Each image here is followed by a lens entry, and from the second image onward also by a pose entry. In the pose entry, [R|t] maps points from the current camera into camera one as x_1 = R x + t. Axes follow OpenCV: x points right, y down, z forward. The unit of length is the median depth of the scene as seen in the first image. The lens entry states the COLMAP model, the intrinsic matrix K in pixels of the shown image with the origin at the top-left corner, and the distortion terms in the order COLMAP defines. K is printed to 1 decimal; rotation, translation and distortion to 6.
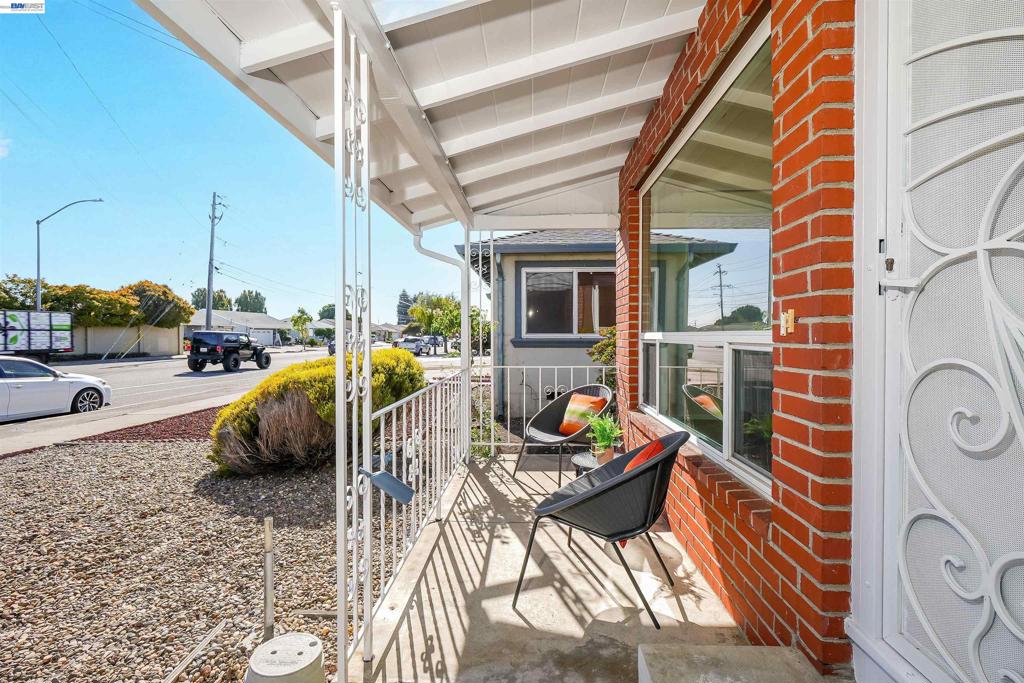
lens RADIAL K [[440.7, 0, 517.1], [0, 440.7, 338.4], [0, 0, 1]] dist [-0.015309, -0.000292]
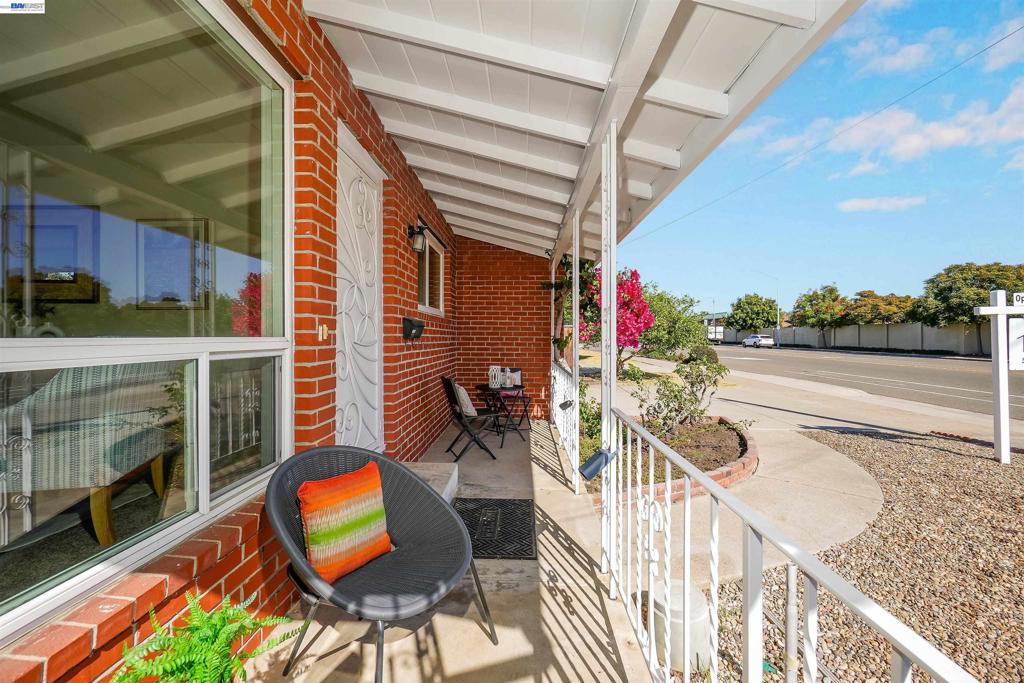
lens RADIAL K [[440.7, 0, 508.3], [0, 440.7, 333.9], [0, 0, 1]] dist [-0.015309, -0.000292]
pose [[-0.999935, 0.011096, -0.002505, -0.009652], [0.011053, 0.999801, 0.016584, -0.011360], [0.002689, 0.016555, -0.999859, 0.497040]]
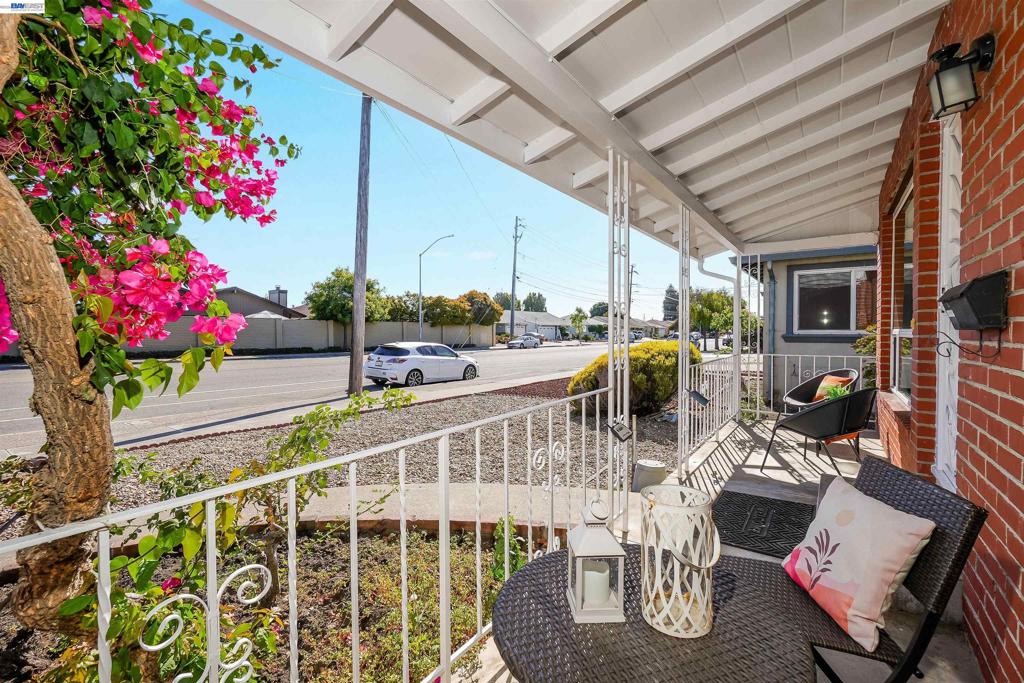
lens RADIAL K [[440.7, 0, 514.1], [0, 440.7, 339.6], [0, 0, 1]] dist [-0.015309, -0.000292]
pose [[0.830149, 0.010785, -0.557437, 0.042176], [-0.004162, 0.999905, 0.013147, 0.002144], [0.557526, -0.008594, 0.830115, -0.318104]]
